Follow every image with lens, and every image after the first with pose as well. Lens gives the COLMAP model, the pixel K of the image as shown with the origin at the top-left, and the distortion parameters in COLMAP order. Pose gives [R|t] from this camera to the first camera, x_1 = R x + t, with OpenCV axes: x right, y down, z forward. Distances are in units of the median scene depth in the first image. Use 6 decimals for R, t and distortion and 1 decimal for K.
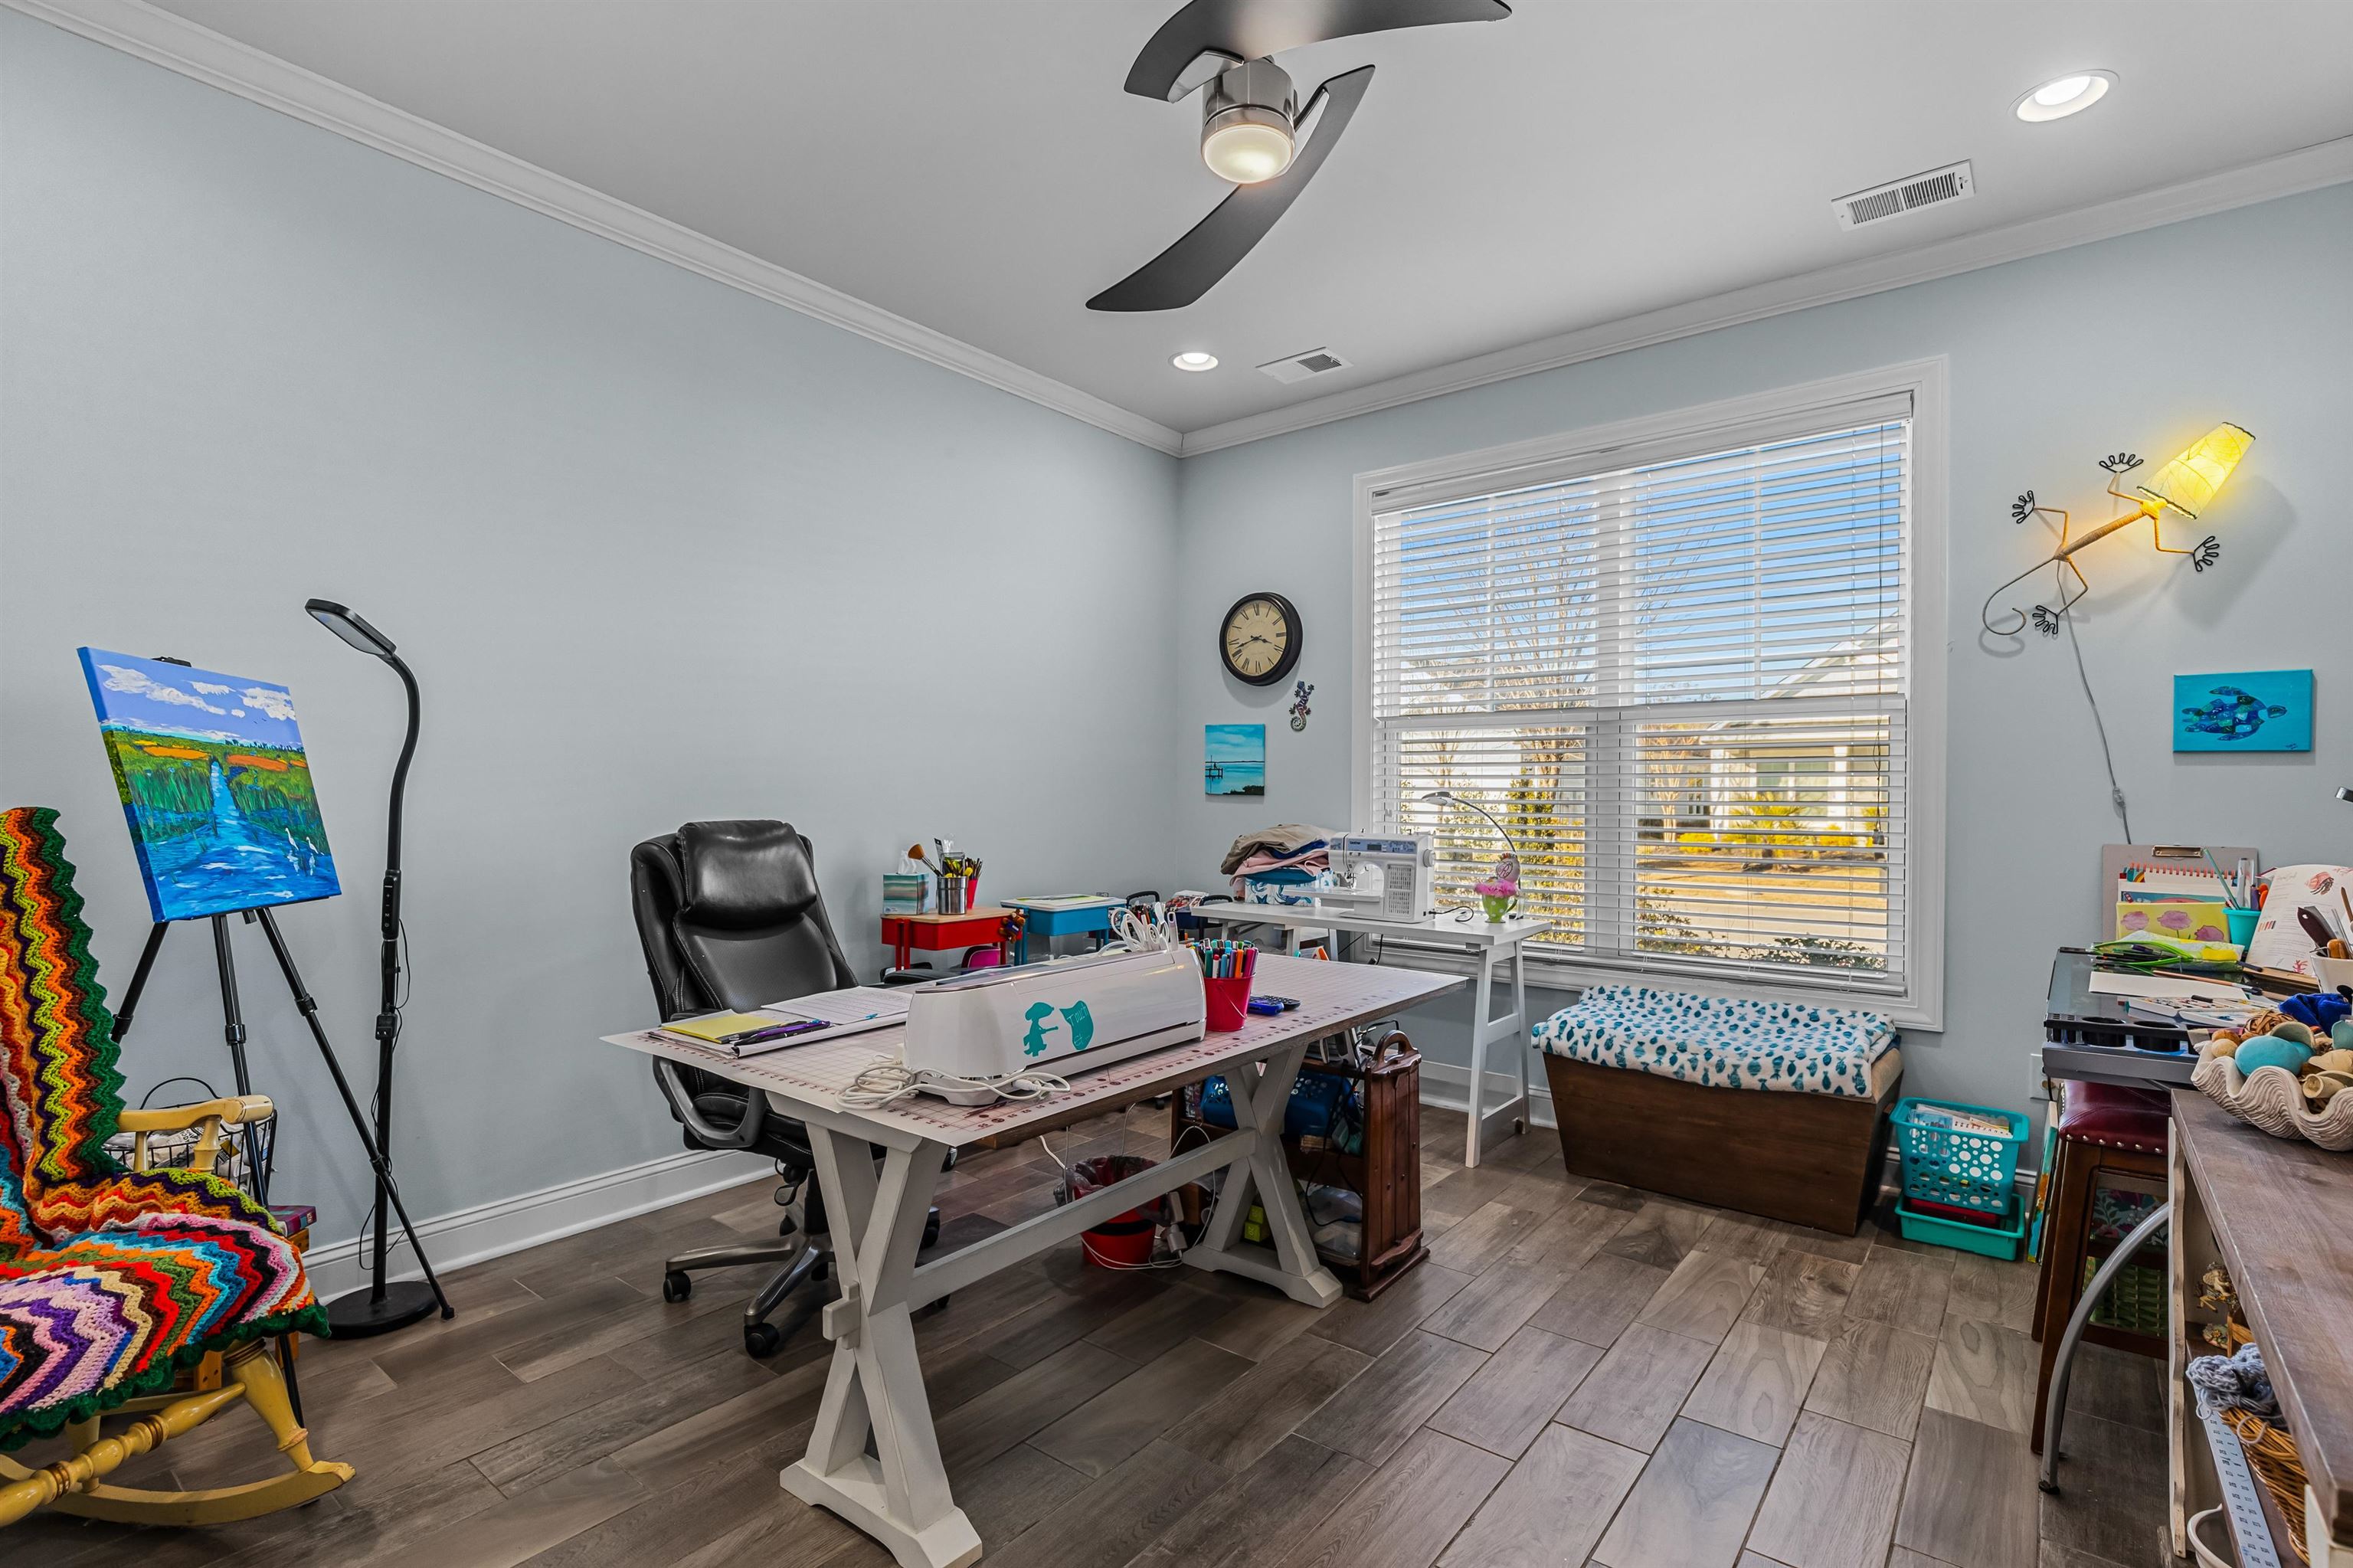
lens RADIAL K [[1121.9, 0, 1171.4], [0, 1121.9, 789.8], [0, 0, 1]] dist [-0.001409, -0.000824]
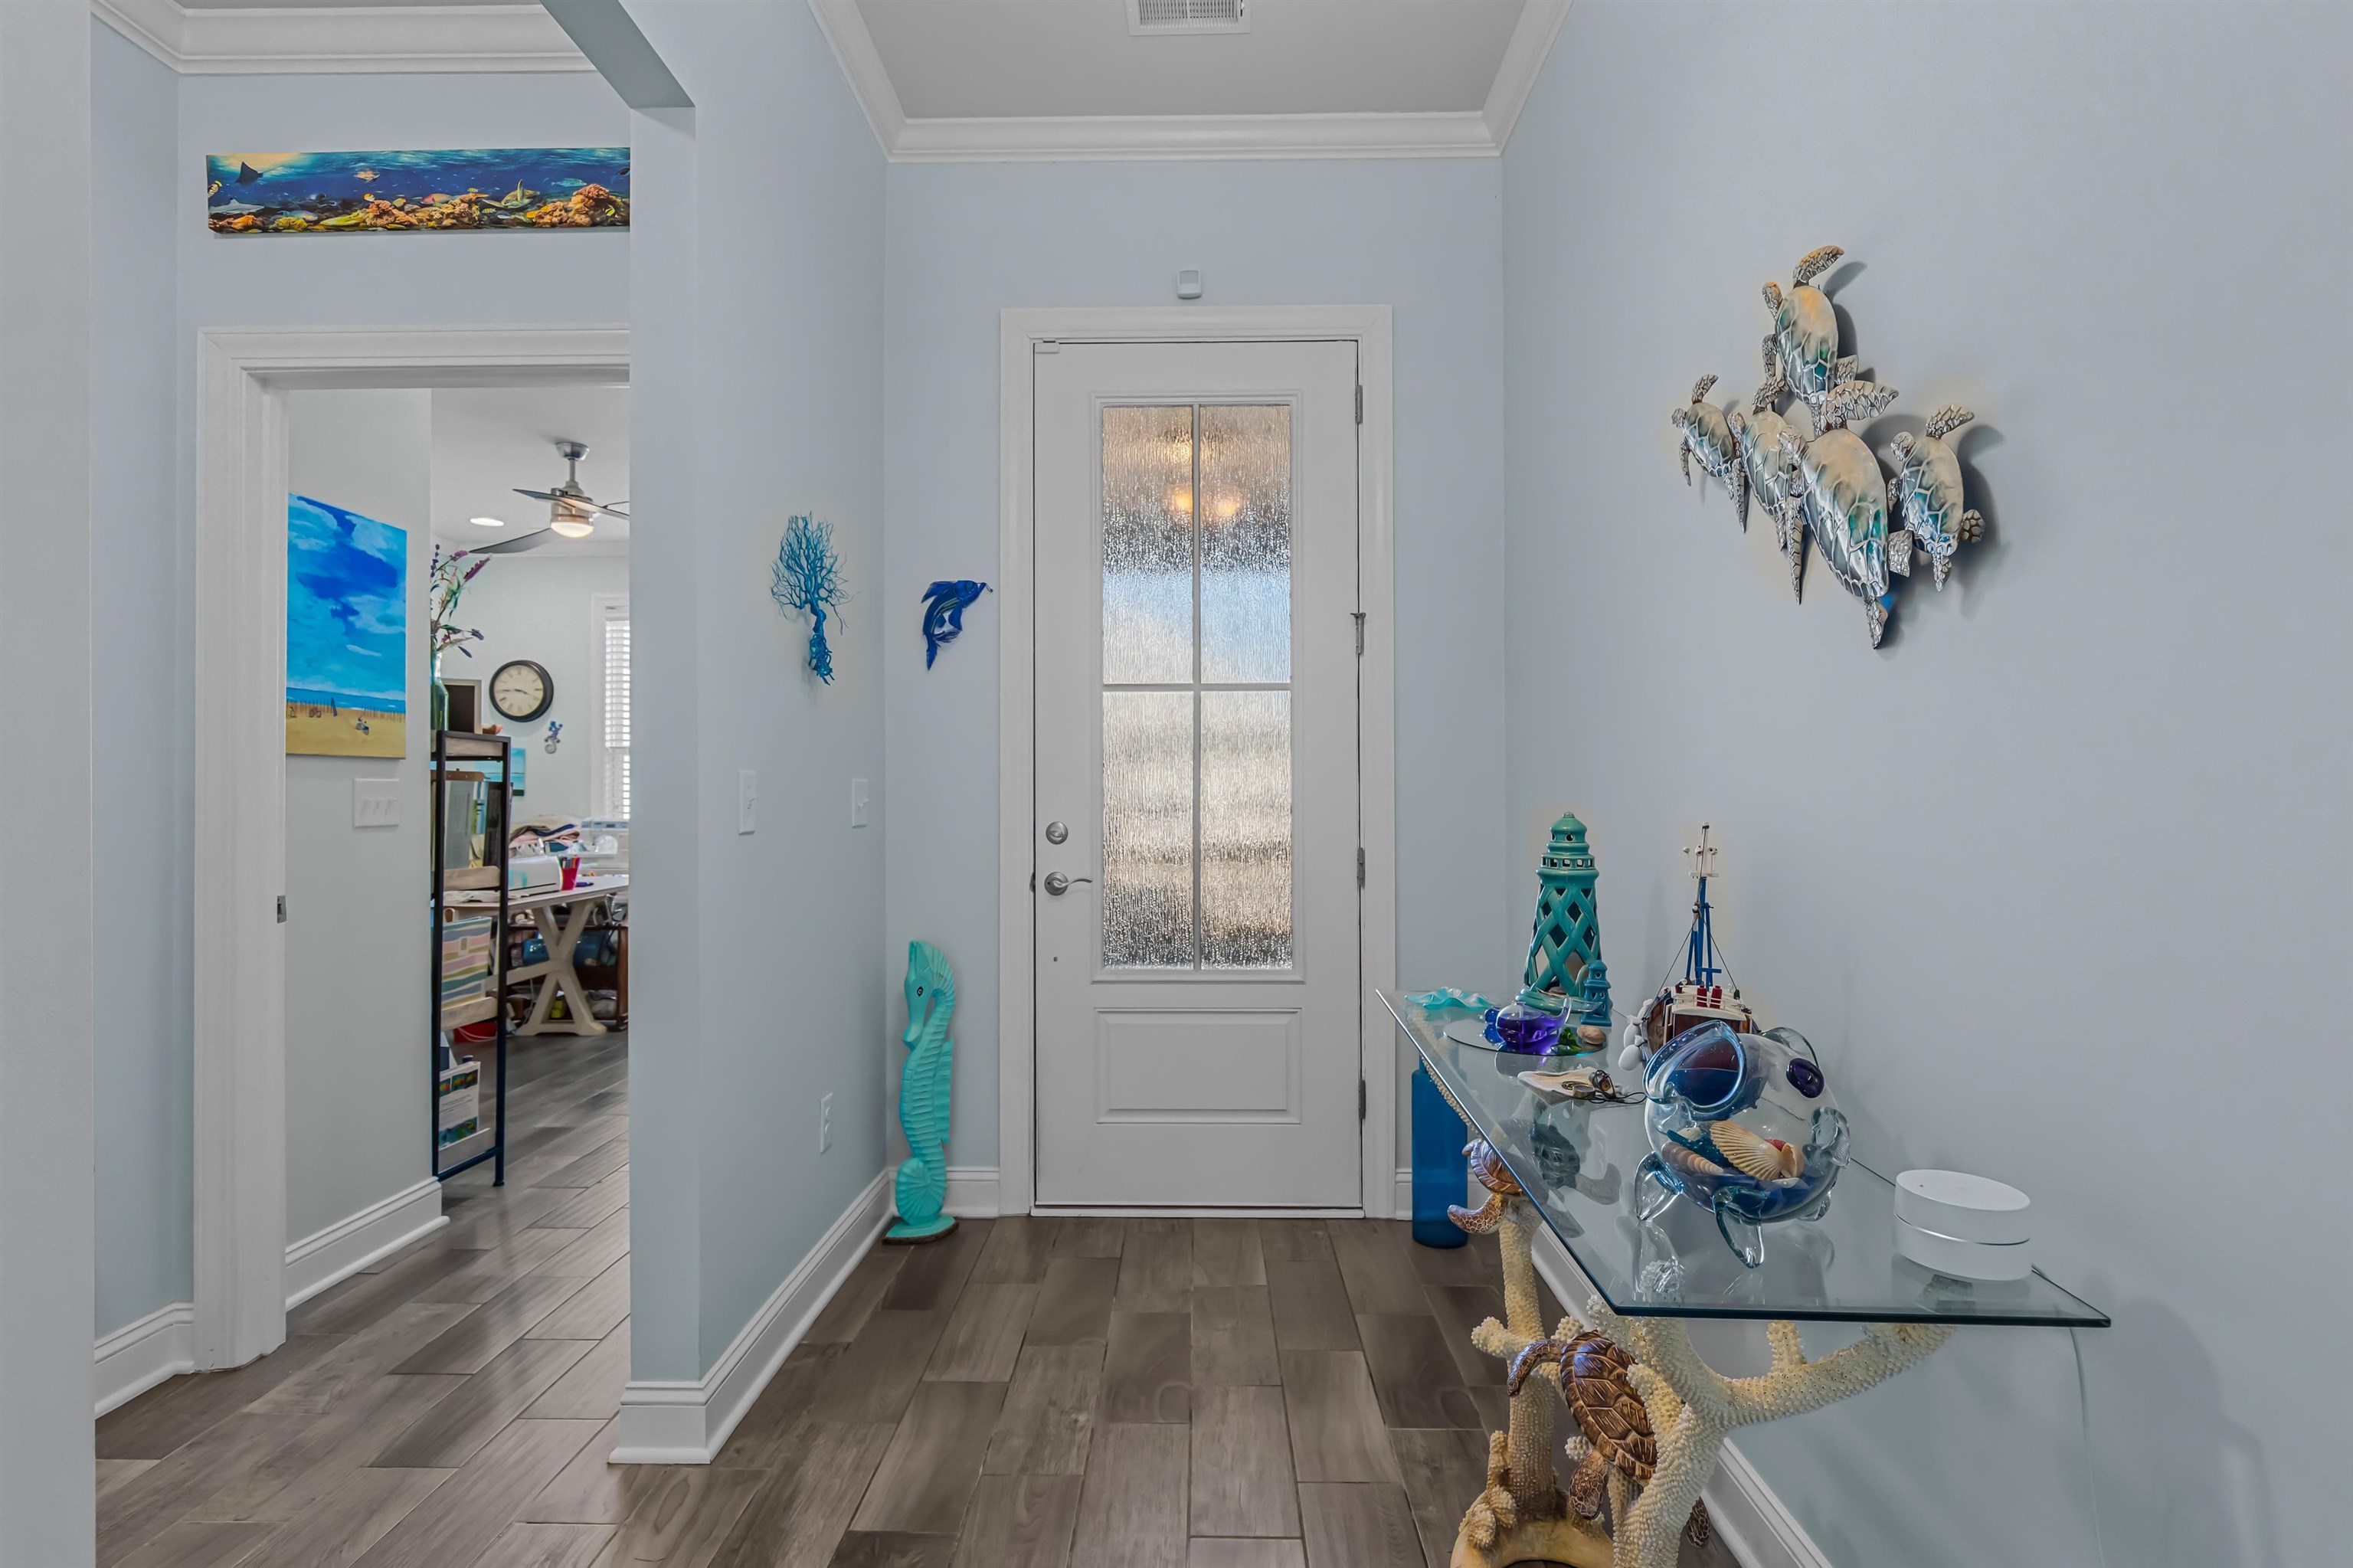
lens RADIAL K [[1229.8, 0, 1176.5], [0, 1229.8, 784.0], [0, 0, 1]] dist [0.000613, 0.000083]
pose [[0.793560, 0.002729, 0.608486, -0.268372], [-0.000082, 0.999990, -0.004377, -0.004365], [-0.608492, 0.003424, 0.793553, -0.986355]]
